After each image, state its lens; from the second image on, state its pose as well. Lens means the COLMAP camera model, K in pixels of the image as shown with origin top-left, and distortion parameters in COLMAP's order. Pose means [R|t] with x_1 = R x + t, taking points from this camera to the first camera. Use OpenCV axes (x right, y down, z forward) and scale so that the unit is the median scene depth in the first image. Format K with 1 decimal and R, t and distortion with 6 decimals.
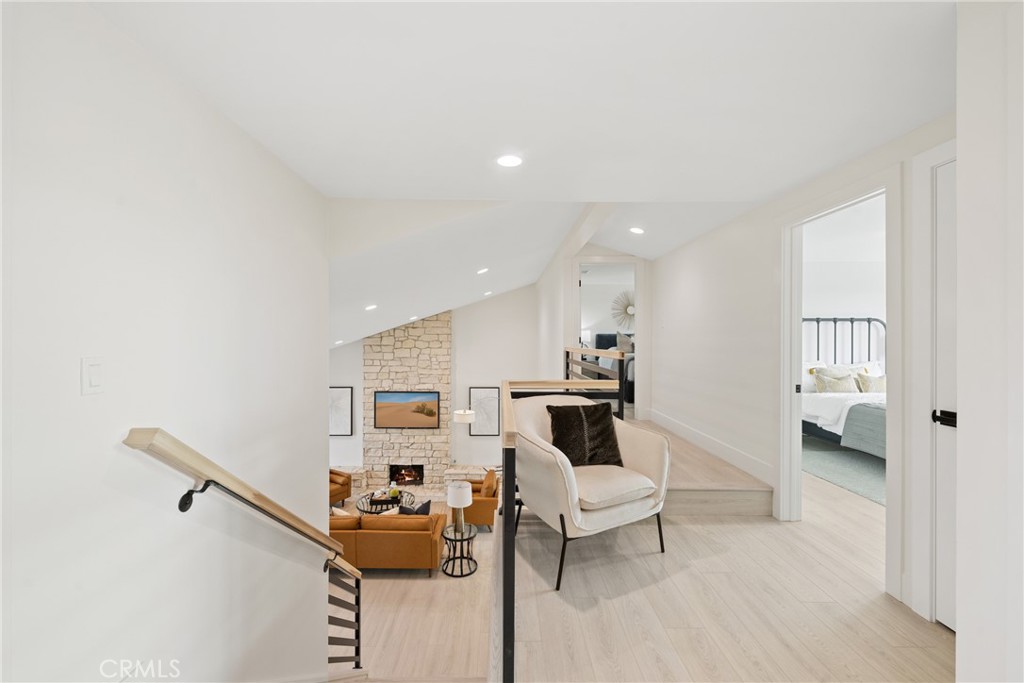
lens RADIAL K [[408.6, 0, 503.5], [0, 408.6, 340.8], [0, 0, 1]] dist [-0.000129, -0.000073]
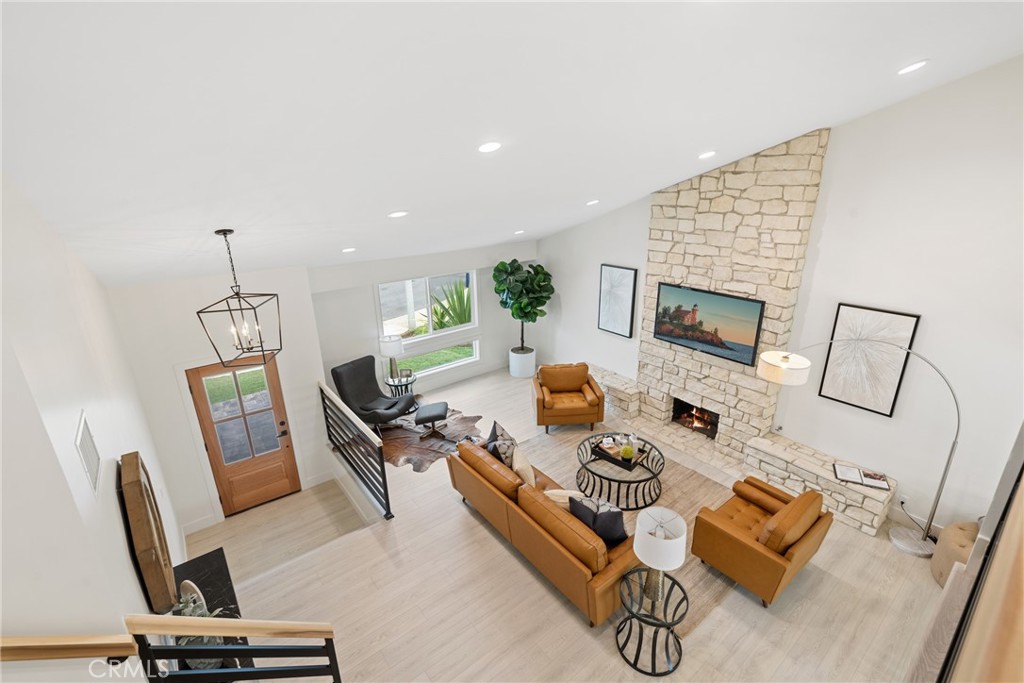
lens RADIAL K [[451.4, 0, 510.2], [0, 451.4, 339.0], [0, 0, 1]] dist [0.000271, 0.000439]
pose [[0.612439, 0.247281, -0.750847, 0.088400], [0.007244, 0.948021, 0.318126, -0.016159], [0.790485, -0.200272, 0.578813, 0.398340]]
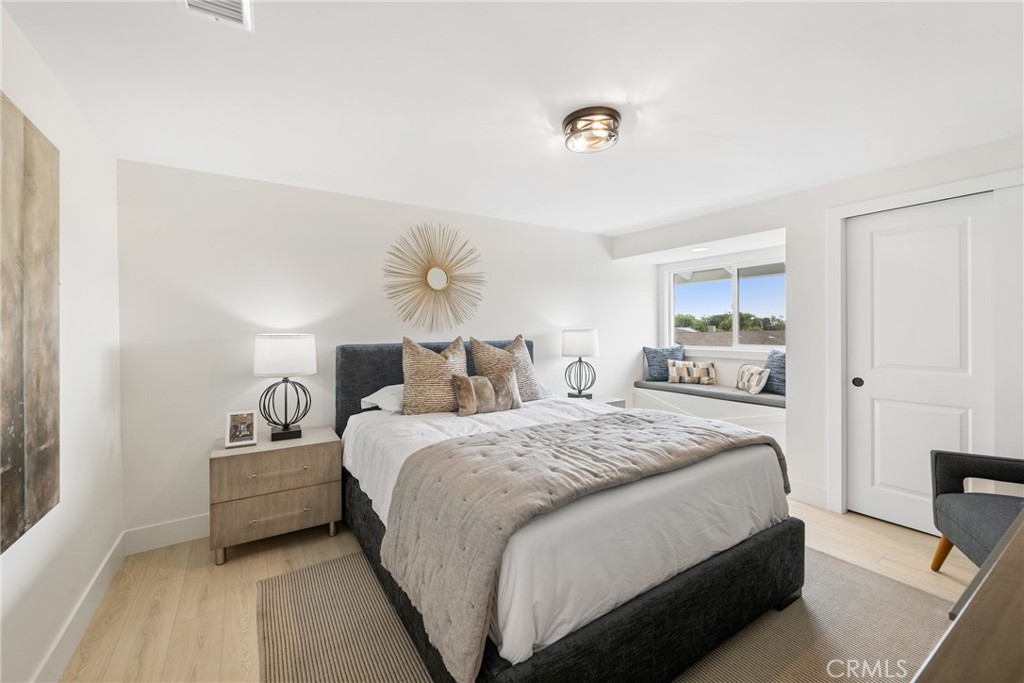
lens RADIAL K [[408.6, 0, 507.8], [0, 408.6, 334.2], [0, 0, 1]] dist [-0.000129, -0.000073]
pose [[0.851574, -0.014466, 0.524035, 0.180316], [0.015586, 0.999876, 0.002275, -0.025234], [-0.524003, 0.006230, 0.851693, 0.685938]]
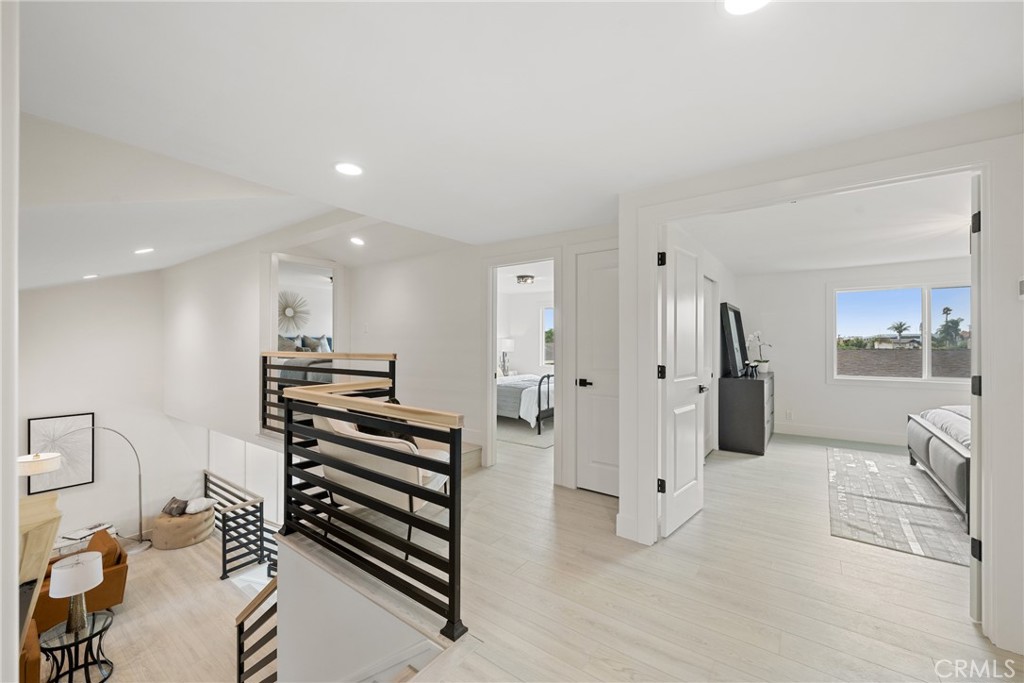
lens RADIAL K [[408.6, 0, 510.8], [0, 408.6, 341.8], [0, 0, 1]] dist [-0.000129, -0.000073]
pose [[0.601495, 0.000743, 0.798876, -0.146193], [0.003597, 0.999987, -0.003638, -0.000898], [-0.798869, 0.005062, 0.601484, 0.016744]]
